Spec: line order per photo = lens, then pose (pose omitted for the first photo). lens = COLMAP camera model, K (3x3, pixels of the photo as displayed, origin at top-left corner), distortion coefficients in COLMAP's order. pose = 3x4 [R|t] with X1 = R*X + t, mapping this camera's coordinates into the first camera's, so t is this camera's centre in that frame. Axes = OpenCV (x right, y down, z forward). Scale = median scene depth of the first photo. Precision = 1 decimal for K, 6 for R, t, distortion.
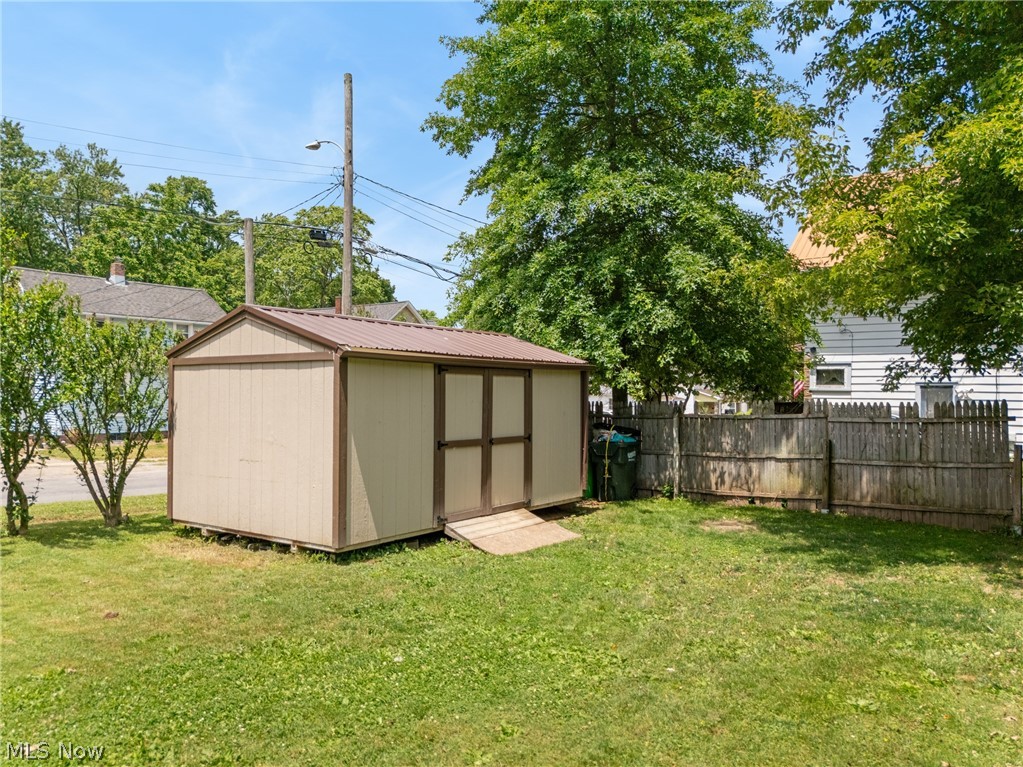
lens RADIAL K [[756.1, 0, 511.5], [0, 756.1, 383.5], [0, 0, 1]] dist [0.034070, -0.004584]
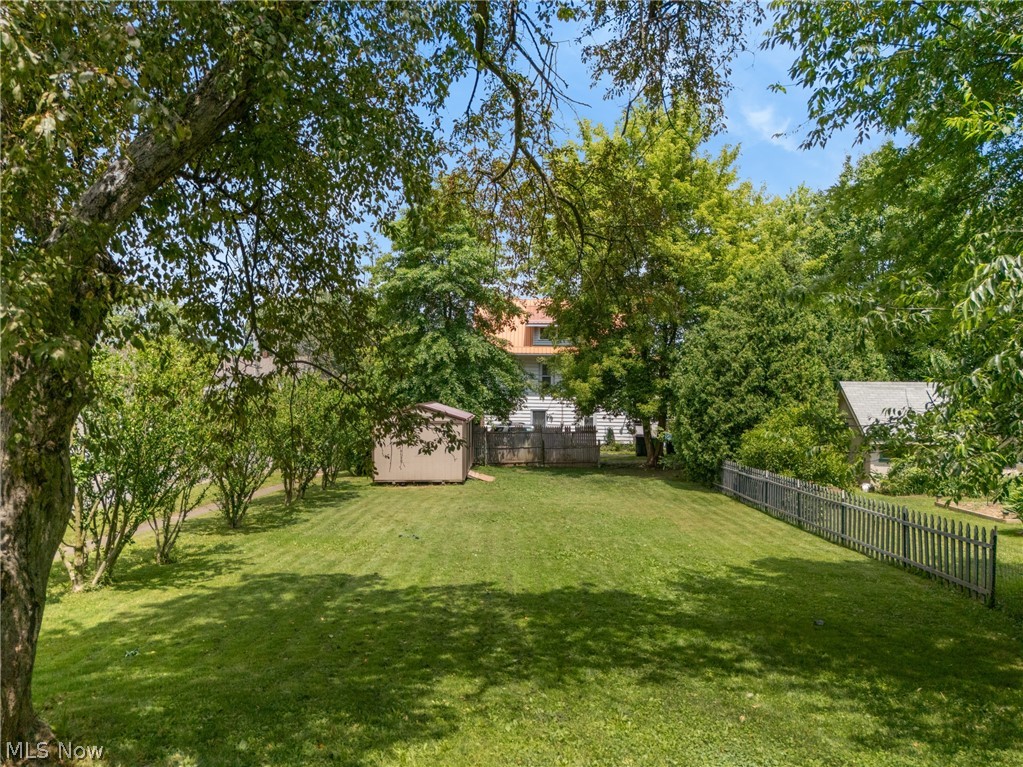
lens RADIAL K [[756.1, 0, 511.5], [0, 756.1, 383.5], [0, 0, 1]] dist [0.034070, -0.004584]
pose [[0.803903, 0.006240, 0.594728, -1.357441], [-0.012585, 0.999900, 0.006521, -0.153868], [-0.594628, -0.012727, 0.803901, -1.186763]]
